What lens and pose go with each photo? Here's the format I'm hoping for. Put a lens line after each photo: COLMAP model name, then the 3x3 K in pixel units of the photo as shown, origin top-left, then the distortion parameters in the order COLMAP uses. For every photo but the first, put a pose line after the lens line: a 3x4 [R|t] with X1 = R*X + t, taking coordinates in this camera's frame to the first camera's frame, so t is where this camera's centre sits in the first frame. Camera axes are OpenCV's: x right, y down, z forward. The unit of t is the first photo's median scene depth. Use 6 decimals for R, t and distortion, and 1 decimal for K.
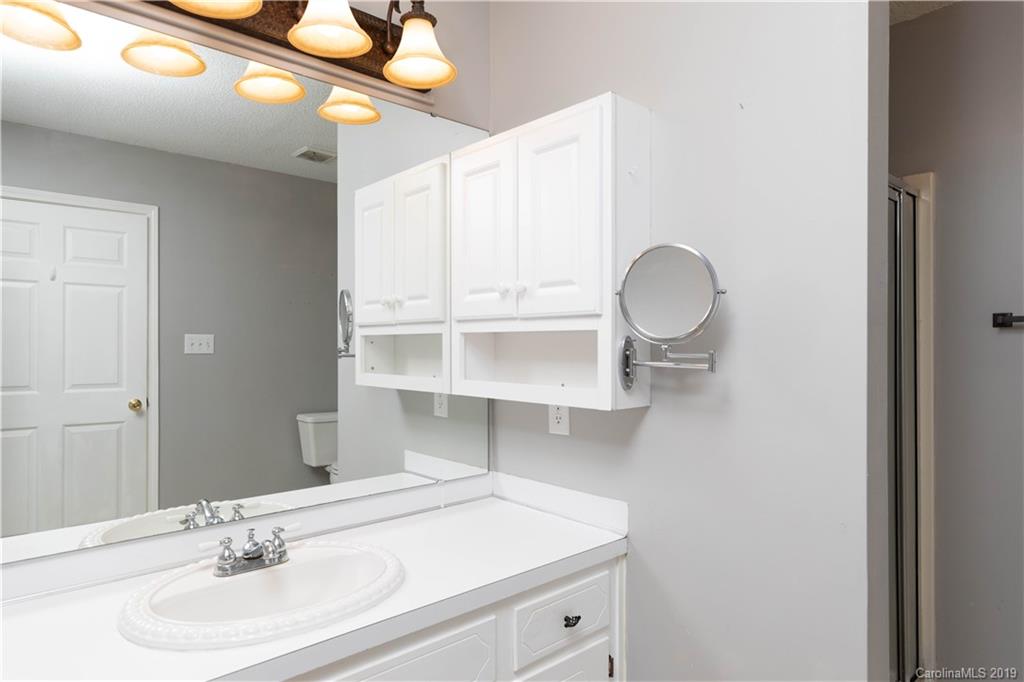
lens RADIAL K [[600.2, 0, 503.6], [0, 600.2, 335.4], [0, 0, 1]] dist [0.014232, -0.000280]
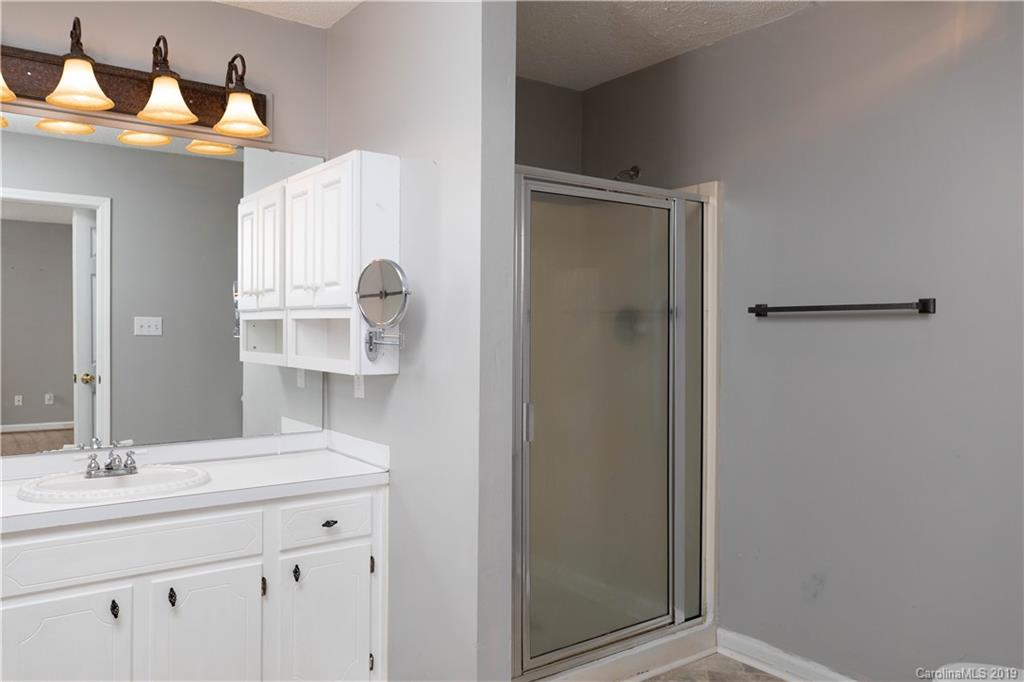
lens RADIAL K [[762.8, 0, 510.9], [0, 762.8, 321.5], [0, 0, 1]] dist [0.008722, 0.002775]
pose [[0.995138, 0.006358, -0.098285, 0.525194], [-0.005875, 0.999969, 0.005204, -0.009119], [0.098316, -0.004602, 0.995145, -0.550043]]
